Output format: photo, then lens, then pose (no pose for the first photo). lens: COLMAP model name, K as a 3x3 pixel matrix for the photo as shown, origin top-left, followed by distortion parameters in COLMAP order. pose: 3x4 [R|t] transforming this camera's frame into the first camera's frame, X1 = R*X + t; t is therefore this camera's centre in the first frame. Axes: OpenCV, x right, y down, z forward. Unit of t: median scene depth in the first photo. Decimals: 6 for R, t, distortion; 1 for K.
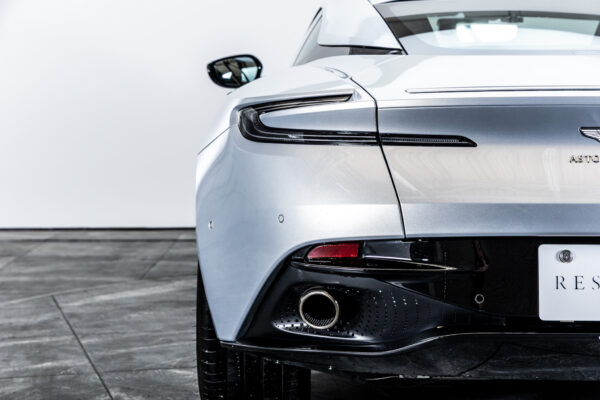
lens RADIAL K [[1464.3, 0, 306.8], [0, 1464.3, 200.1], [0, 0, 1]] dist [0.041033, 0.069535]
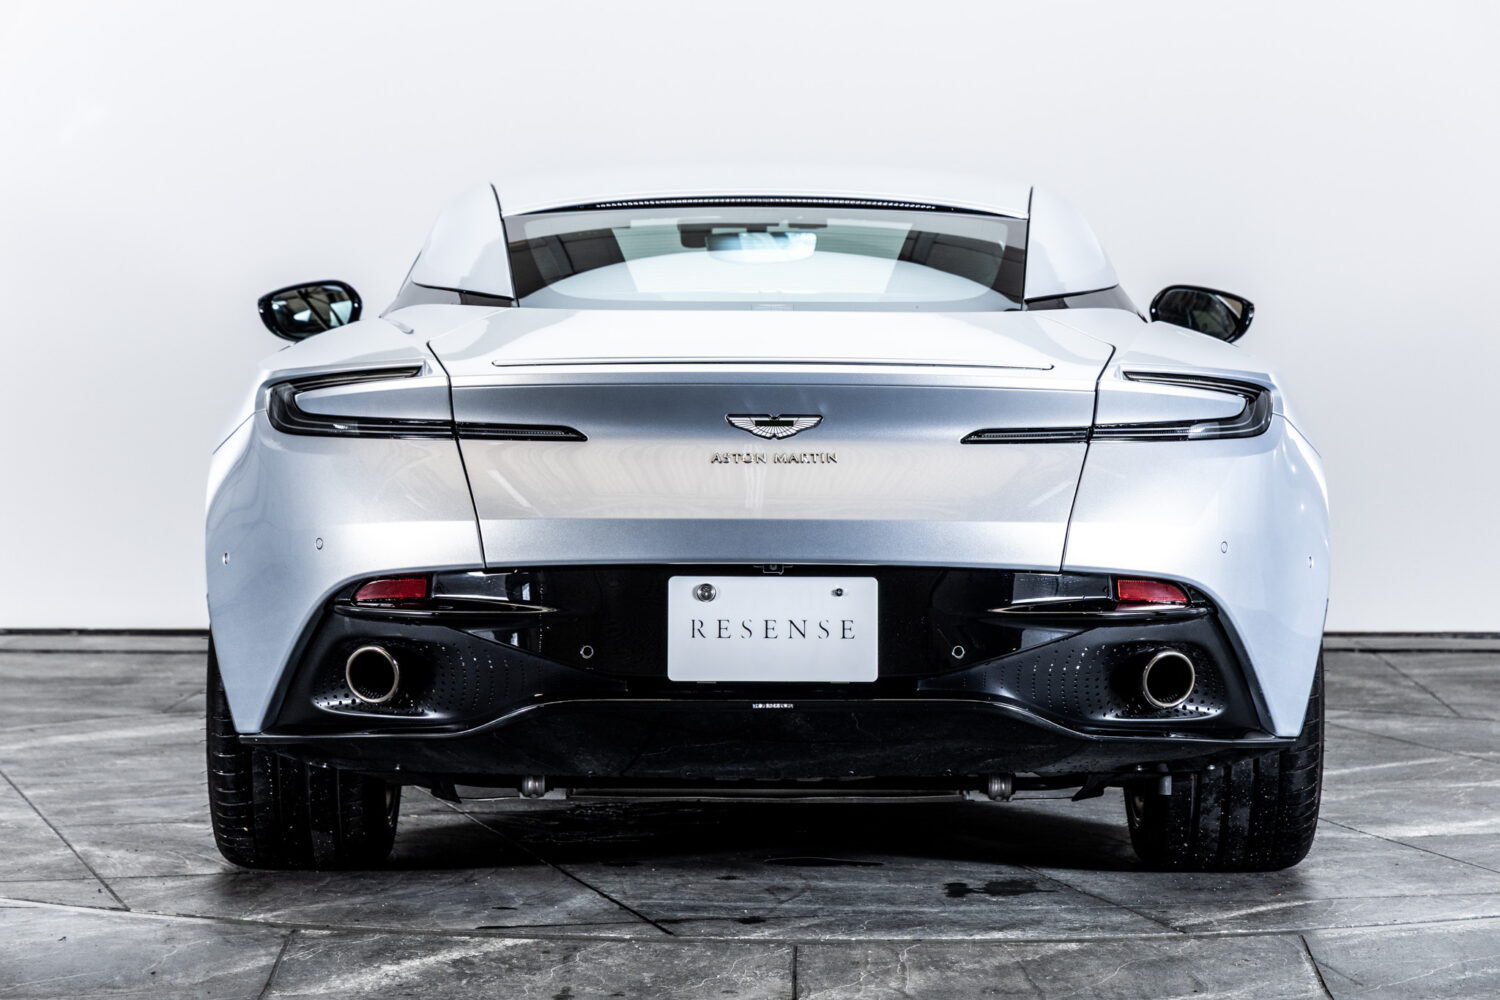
lens RADIAL K [[4461.1, 0, 784.4], [0, 4461.1, 457.1], [0, 0, 1]] dist [0.175531, -0.966989]
pose [[0.999822, 0.002719, 0.018664, 0.157130], [-0.001976, 0.999211, -0.039672, 0.053045], [-0.018757, 0.039628, 0.999038, -1.086375]]
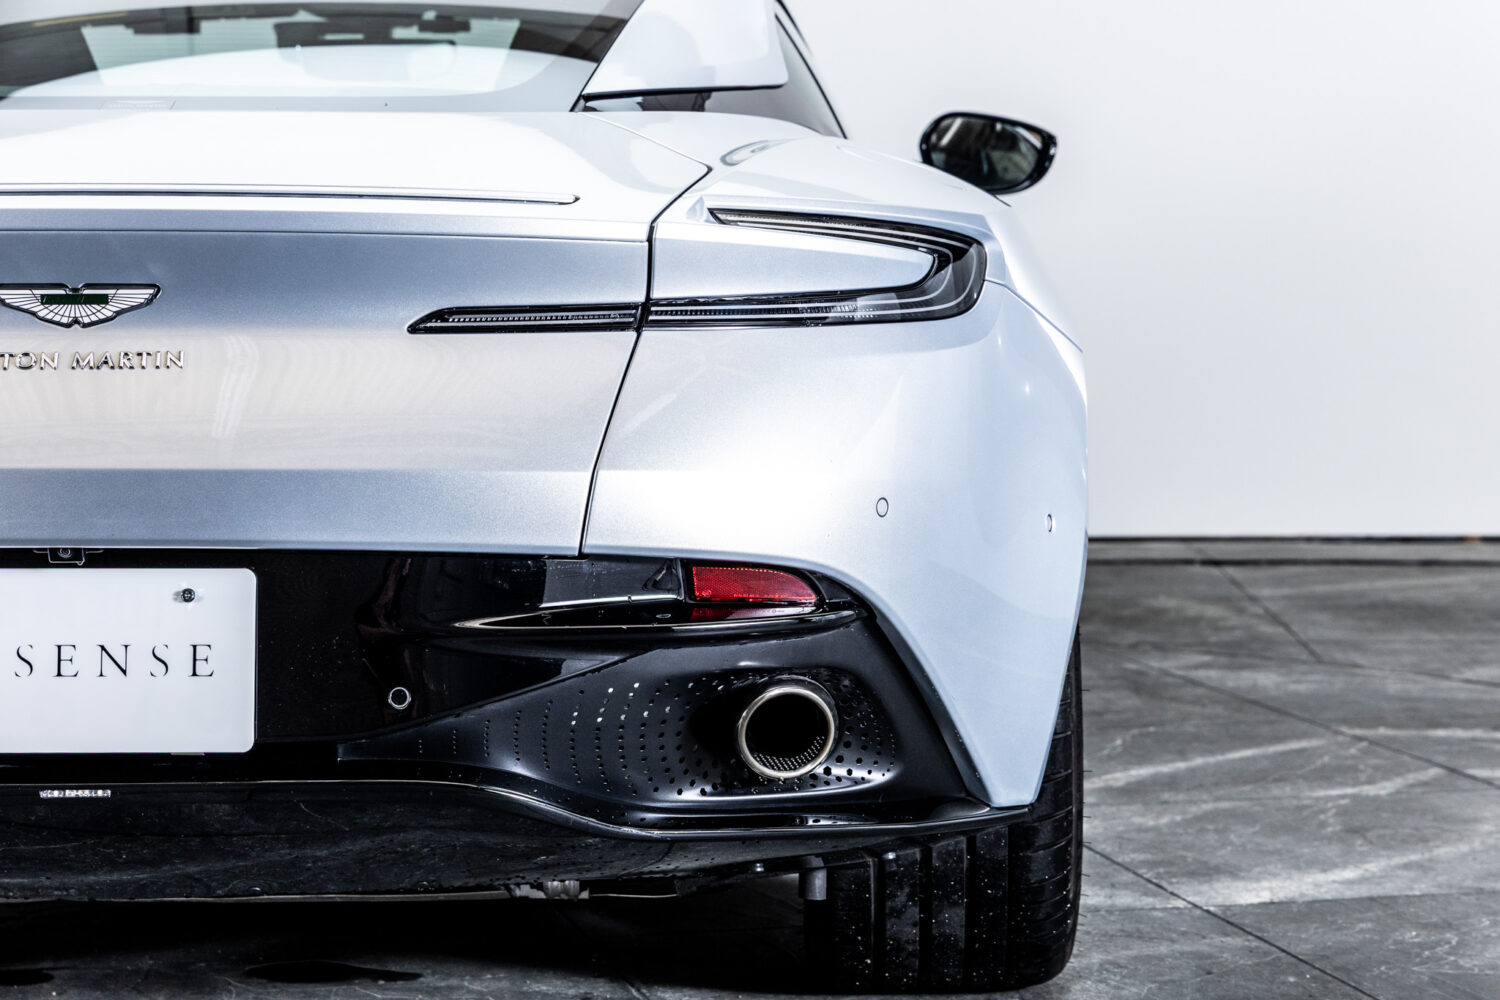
lens RADIAL K [[3660.6, 0, 767.1], [0, 3660.6, 500.3], [0, 0, 1]] dist [0.041033, 0.069535]
pose [[0.999976, -0.001926, -0.006642, 0.372471], [0.001968, 0.999978, 0.006282, 0.004566], [0.006630, -0.006295, 0.999958, -0.028575]]
